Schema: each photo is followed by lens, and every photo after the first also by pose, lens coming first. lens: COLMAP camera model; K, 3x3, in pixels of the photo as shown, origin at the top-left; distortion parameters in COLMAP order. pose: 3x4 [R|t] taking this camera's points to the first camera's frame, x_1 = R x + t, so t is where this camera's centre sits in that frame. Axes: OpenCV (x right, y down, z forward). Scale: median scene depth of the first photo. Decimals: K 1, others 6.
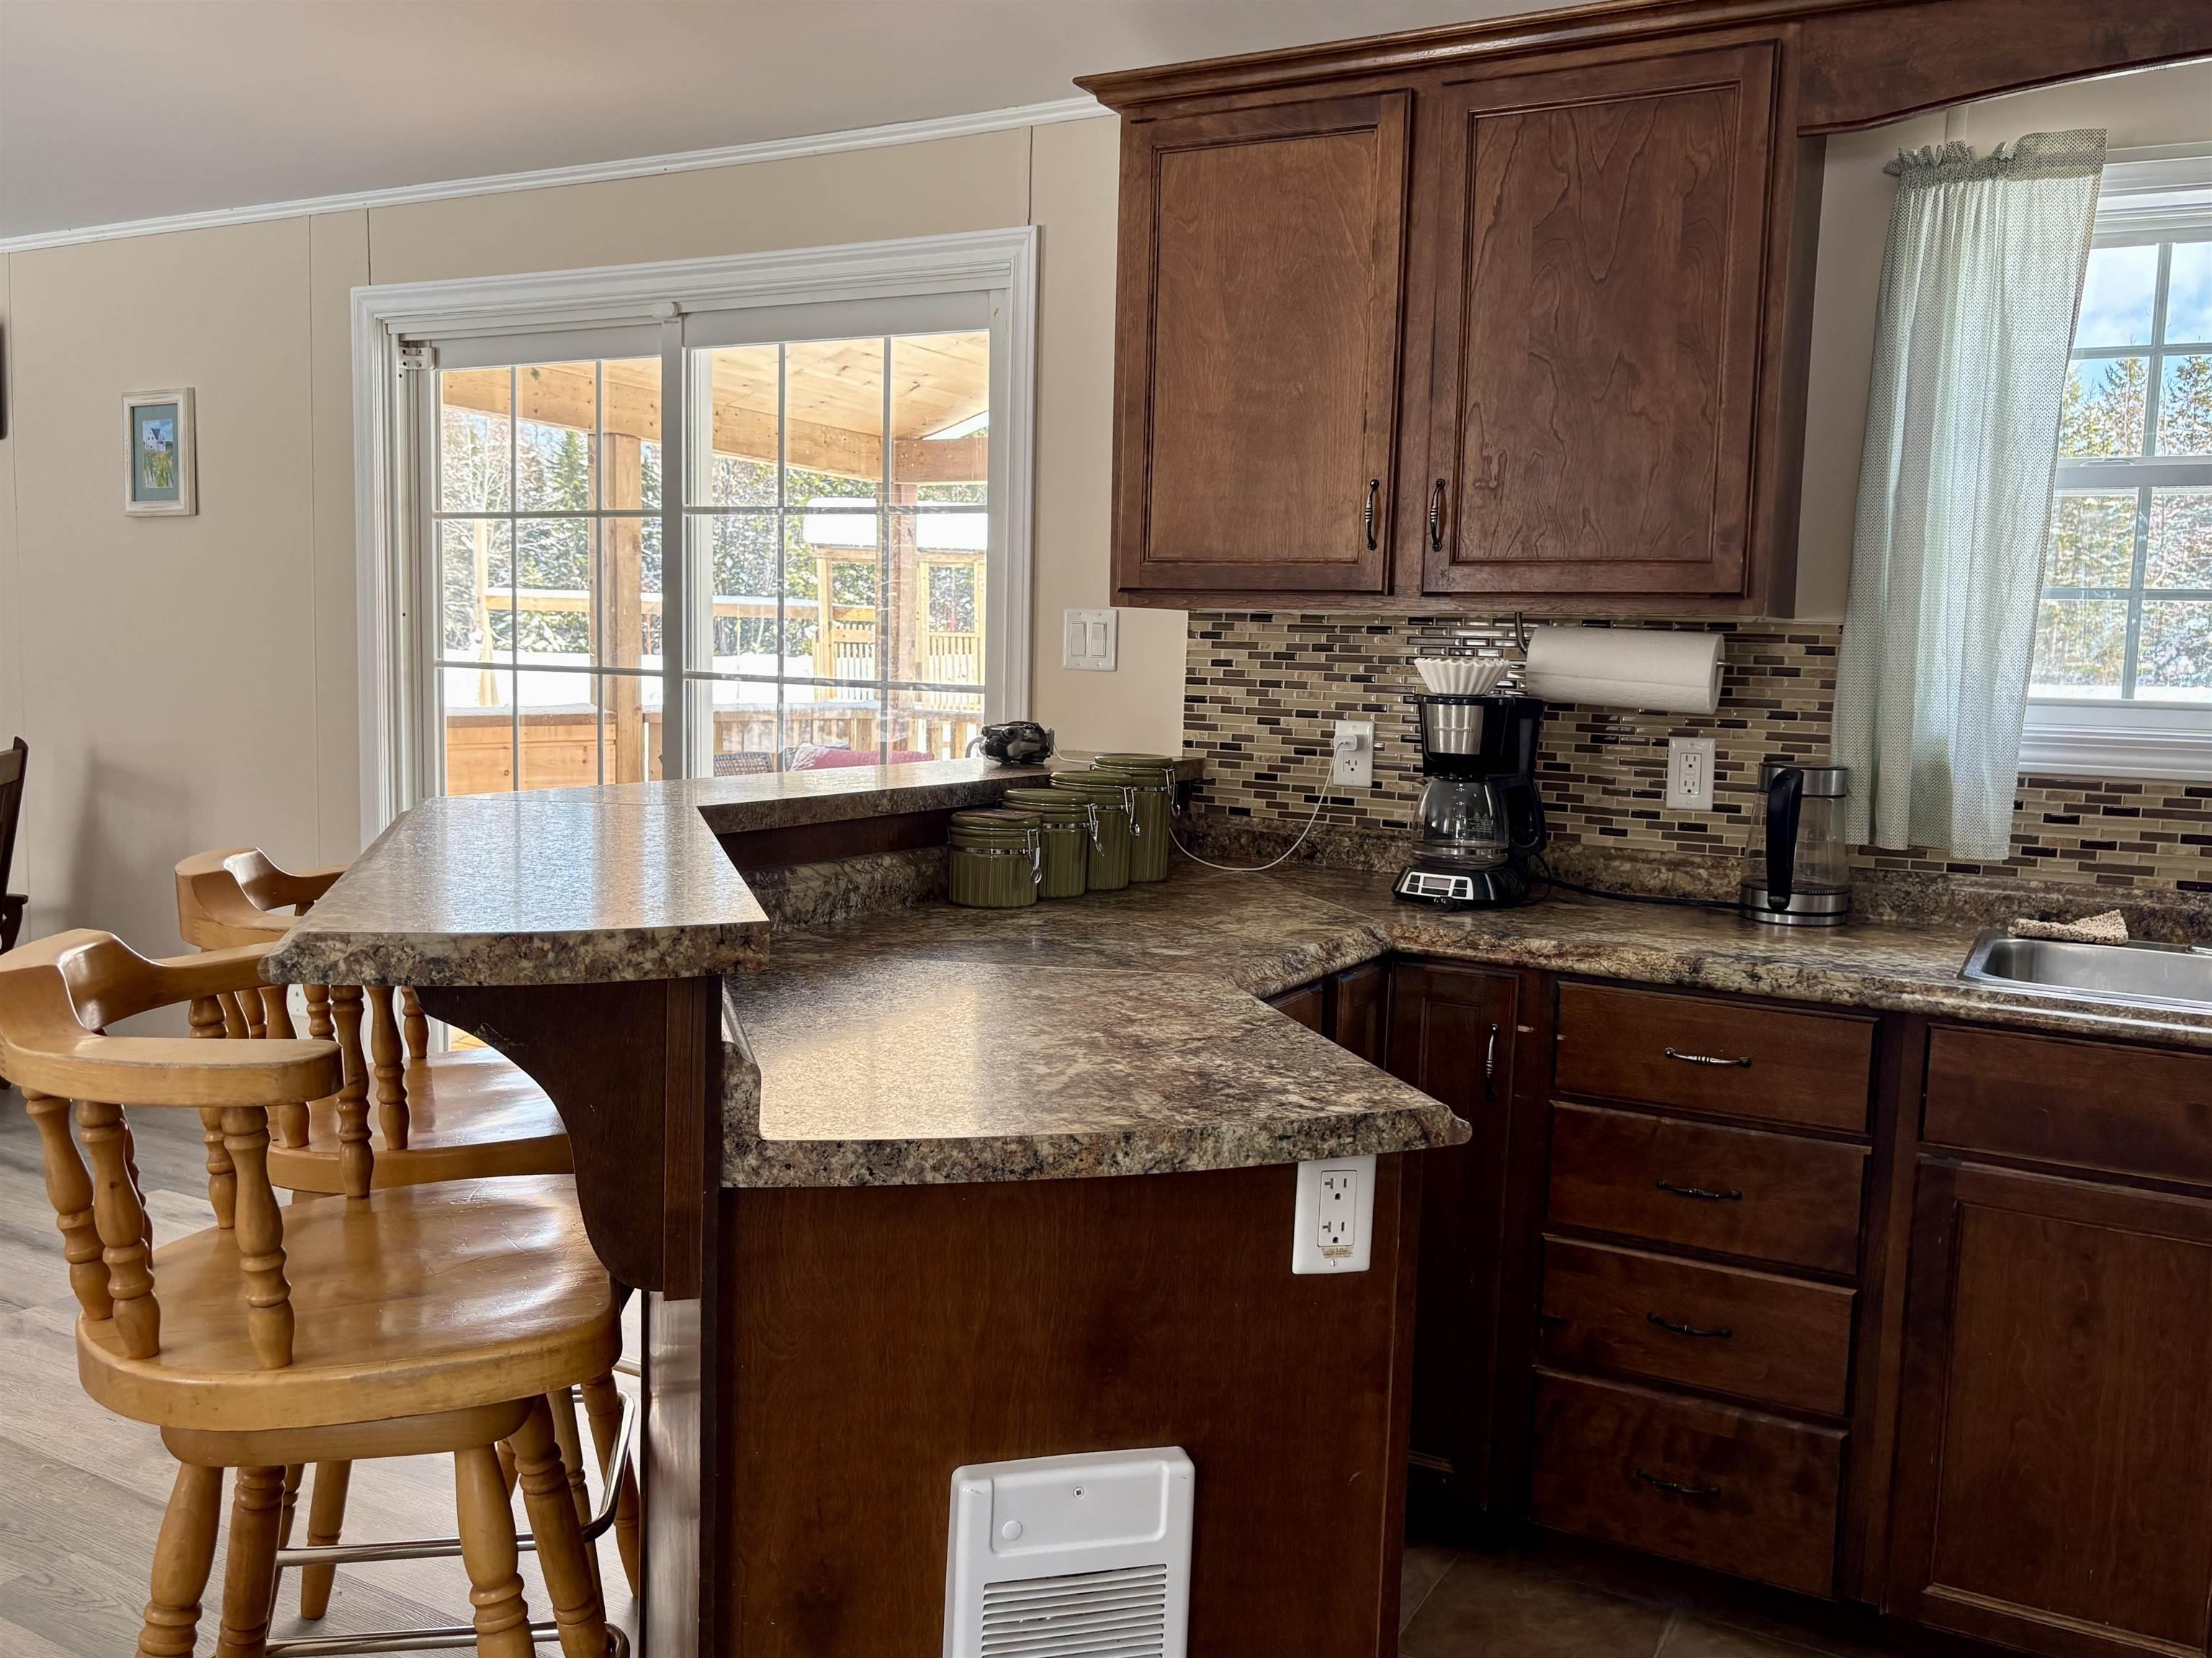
lens RADIAL K [[1793.6, 0, 1115.9], [0, 1793.6, 840.3], [0, 0, 1]] dist [0.013588, -0.002855]
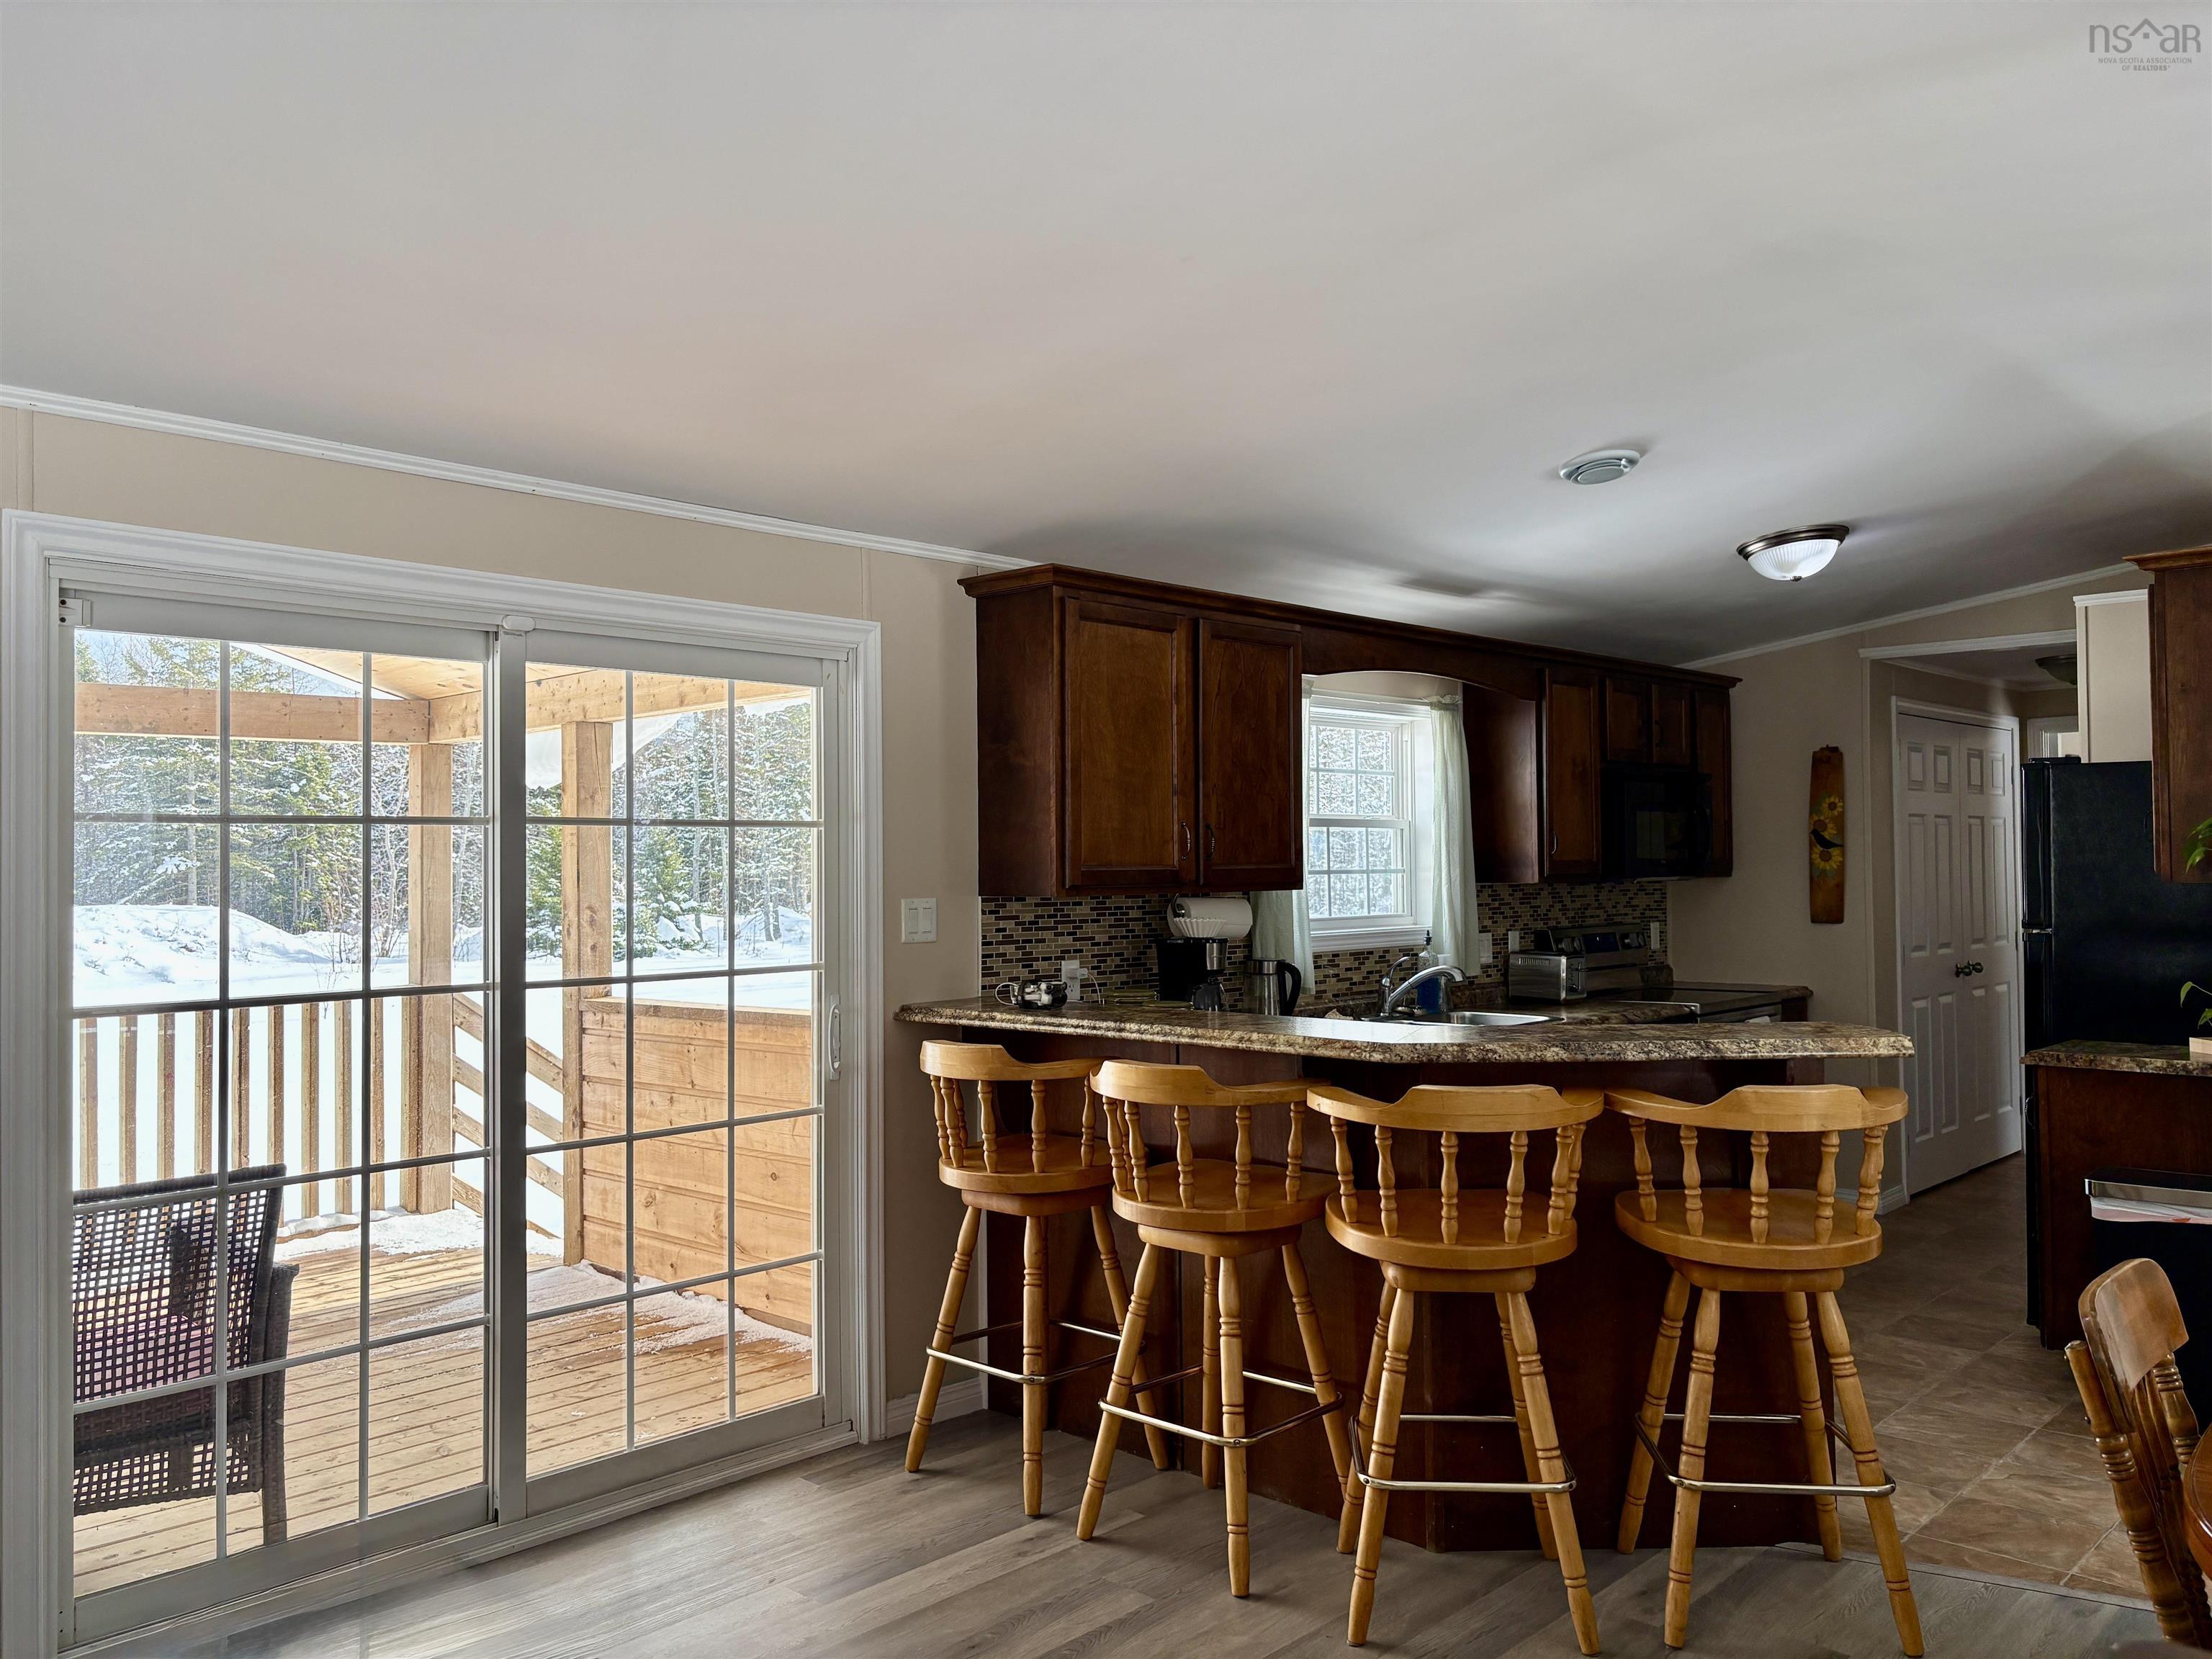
lens RADIAL K [[1677.5, 0, 1056.1], [0, 1677.5, 824.7], [0, 0, 1]] dist [-0.002730, -0.005681]
pose [[0.290285, -0.007000, 0.956915, -1.516963], [0.122707, 0.991990, -0.029967, -0.165894], [-0.949040, 0.126119, 0.288819, 0.646181]]
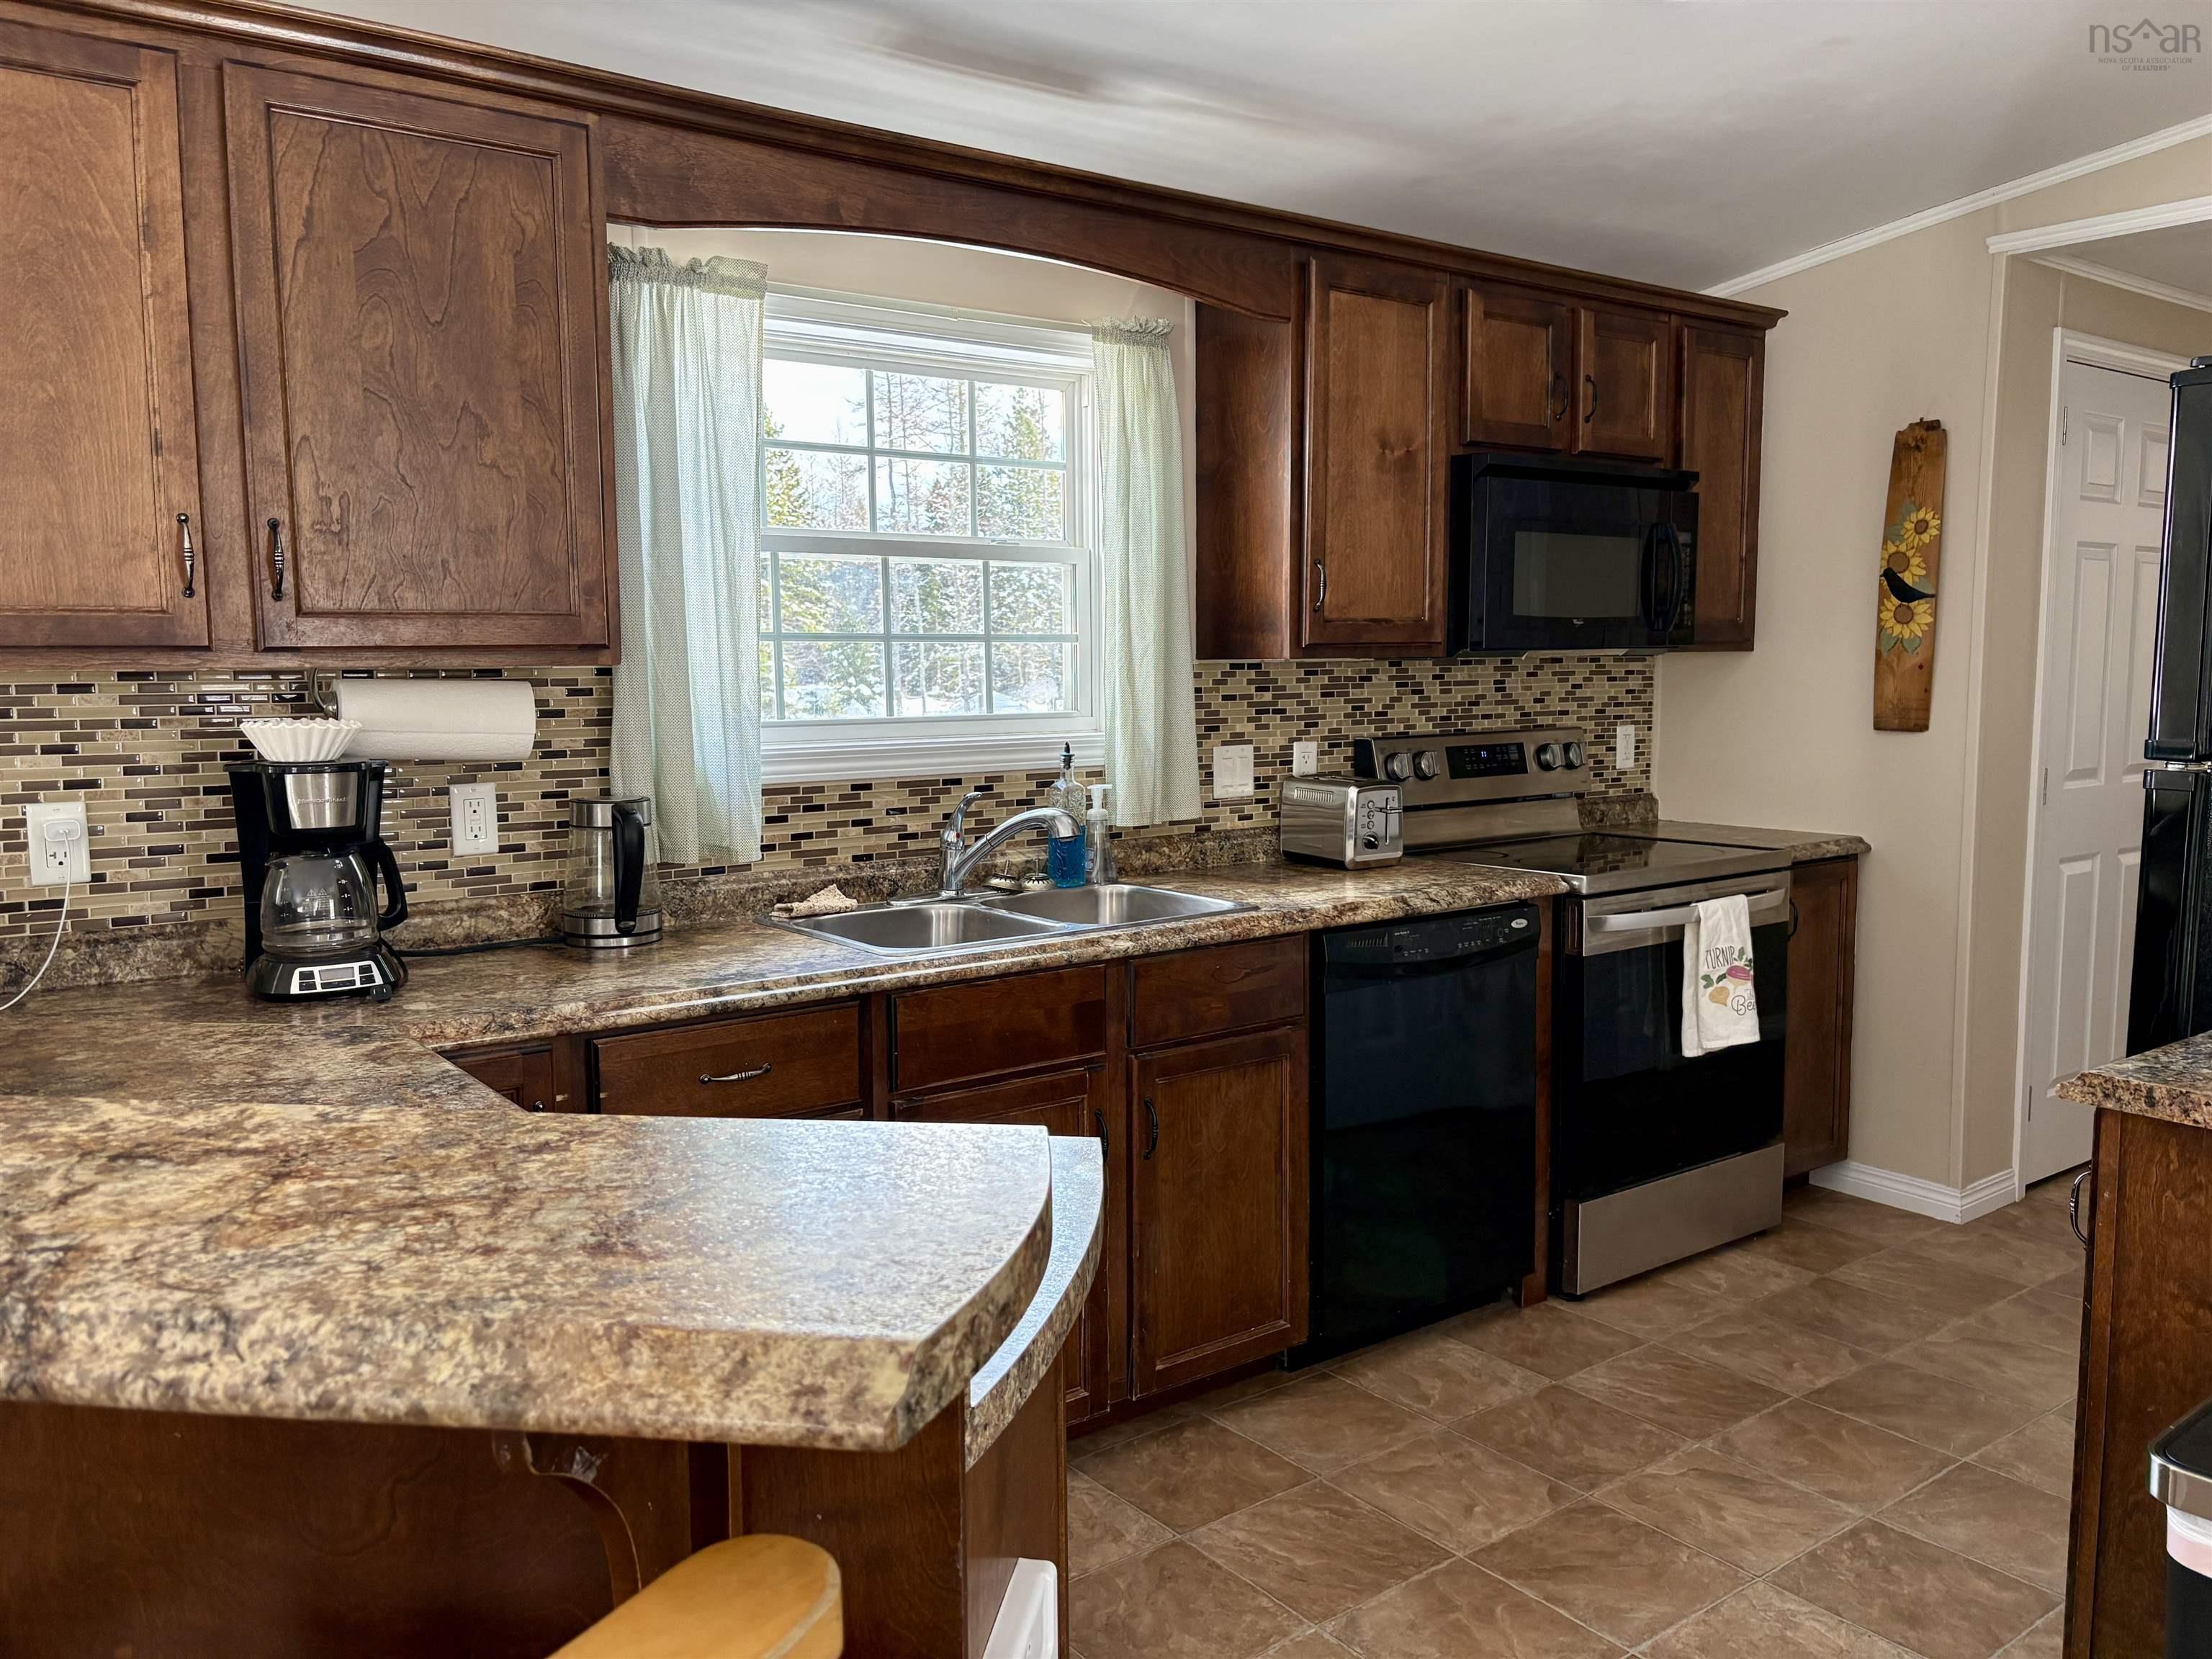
lens RADIAL K [[1679.6, 0, 1106.0], [0, 1679.6, 829.5], [0, 0, 1]] dist [0.067290, -0.087174]
pose [[0.415635, -0.125162, 0.900879, -0.412467], [0.117594, 0.989568, 0.083230, -0.072656], [-0.901898, 0.071345, 0.426017, 0.293368]]
